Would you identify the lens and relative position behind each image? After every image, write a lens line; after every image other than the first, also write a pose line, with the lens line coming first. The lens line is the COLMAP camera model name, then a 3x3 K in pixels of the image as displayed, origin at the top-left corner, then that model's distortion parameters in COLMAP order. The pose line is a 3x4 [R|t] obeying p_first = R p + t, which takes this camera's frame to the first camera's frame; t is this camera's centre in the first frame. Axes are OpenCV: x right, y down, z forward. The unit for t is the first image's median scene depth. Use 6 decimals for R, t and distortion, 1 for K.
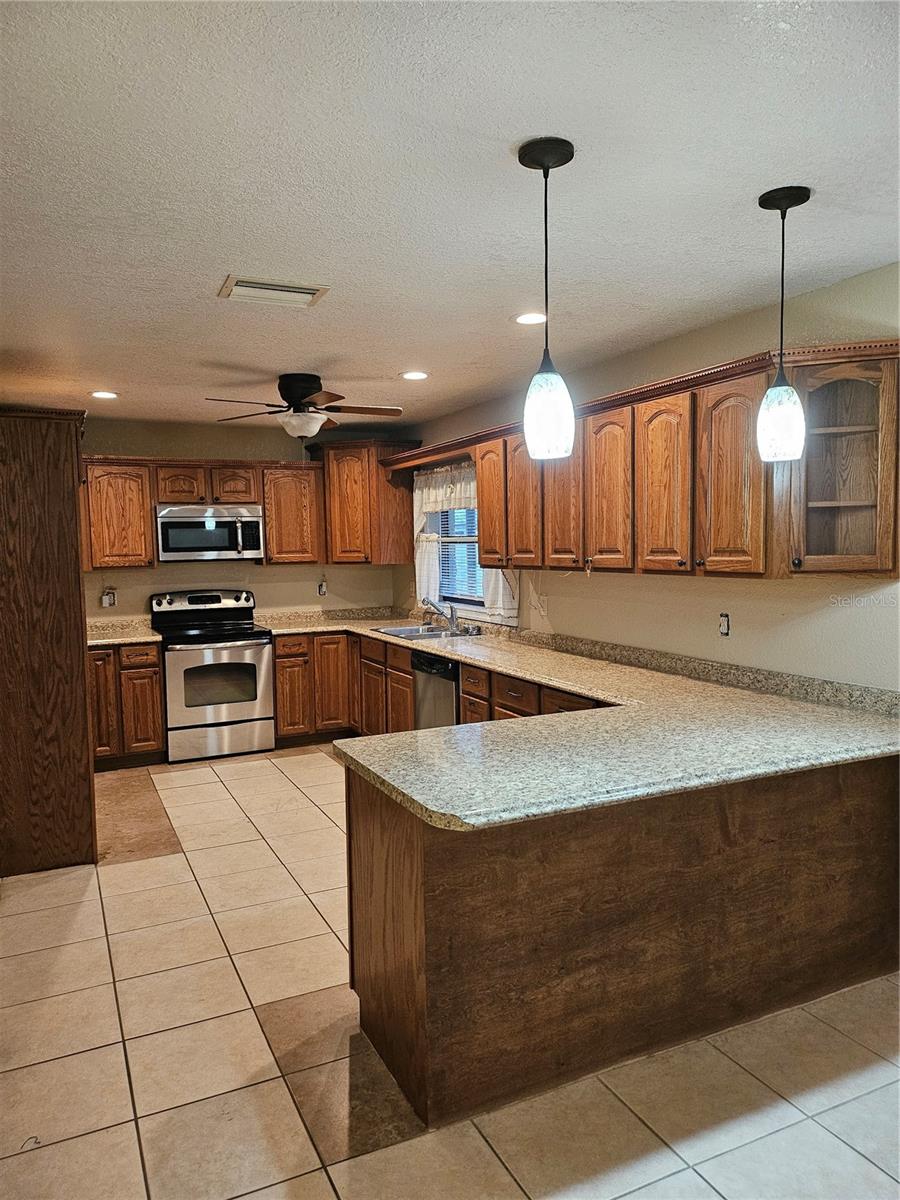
lens RADIAL K [[841.3, 0, 440.1], [0, 841.3, 607.8], [0, 0, 1]] dist [0.076484, -0.090035]
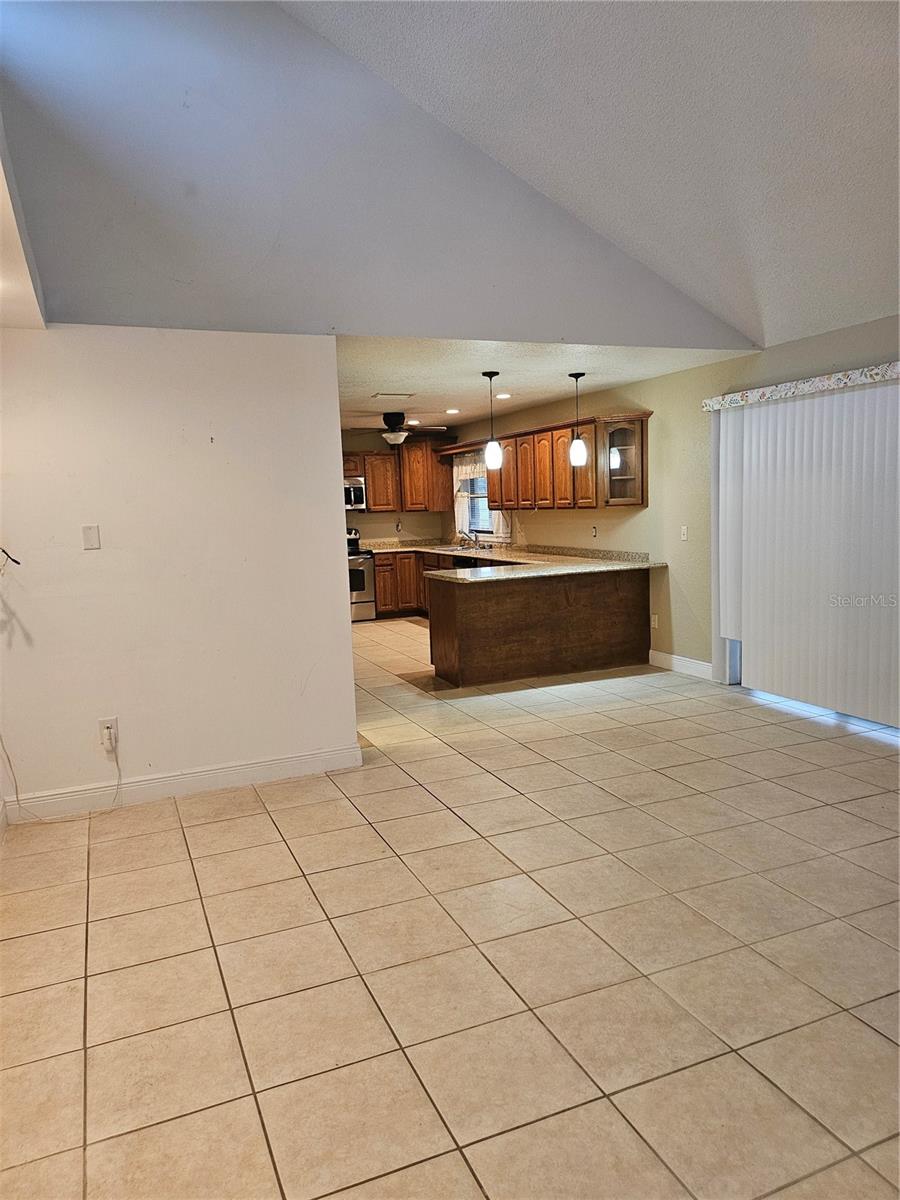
lens RADIAL K [[841.3, 0, 440.1], [0, 841.3, 607.8], [0, 0, 1]] dist [0.076484, -0.090035]
pose [[0.998510, -0.013256, -0.052944, 0.039690], [0.015882, 0.998648, 0.049491, 0.083175], [0.052216, -0.050258, 0.997370, -0.988998]]
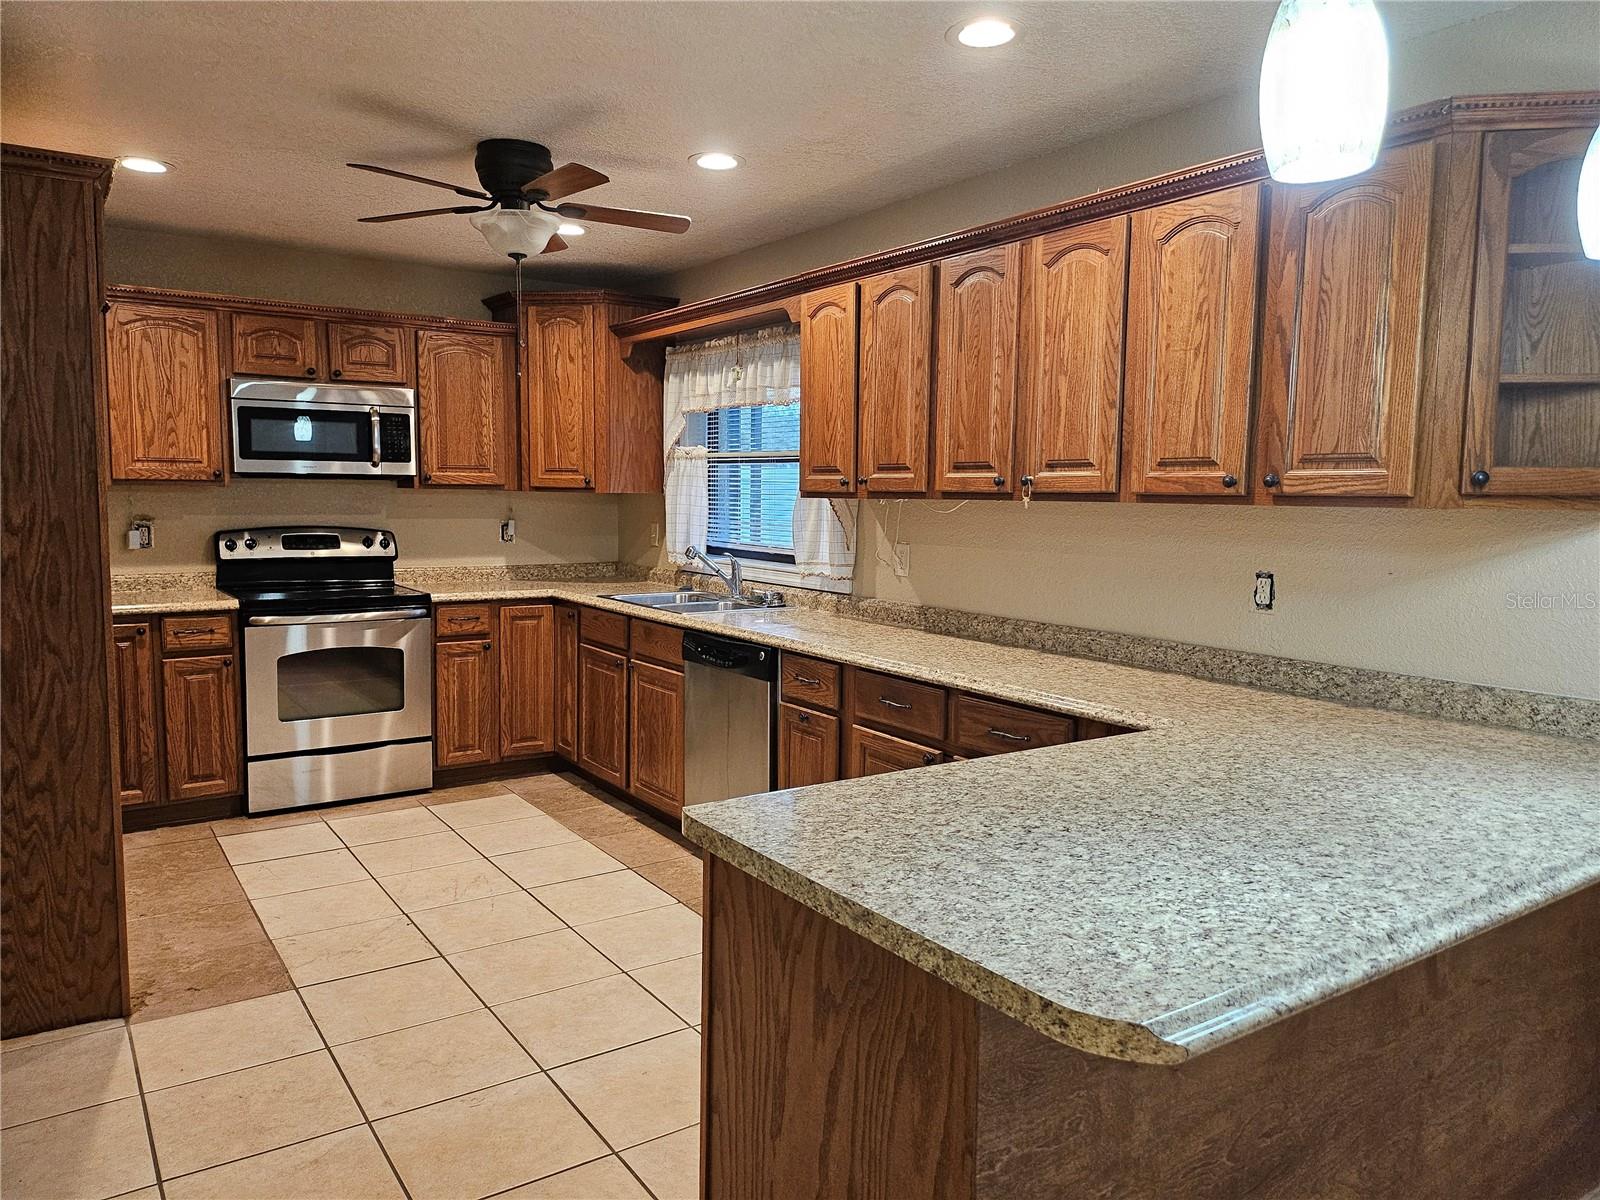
lens RADIAL K [[1125.1, 0, 791.8], [0, 1125.1, 598.2], [0, 0, 1]] dist [0.078617, -0.097970]
pose [[0.986884, 0.016572, 0.160576, -0.101443], [-0.019406, 0.999682, 0.016099, 0.015184], [-0.160258, -0.019004, 0.986892, 0.210055]]
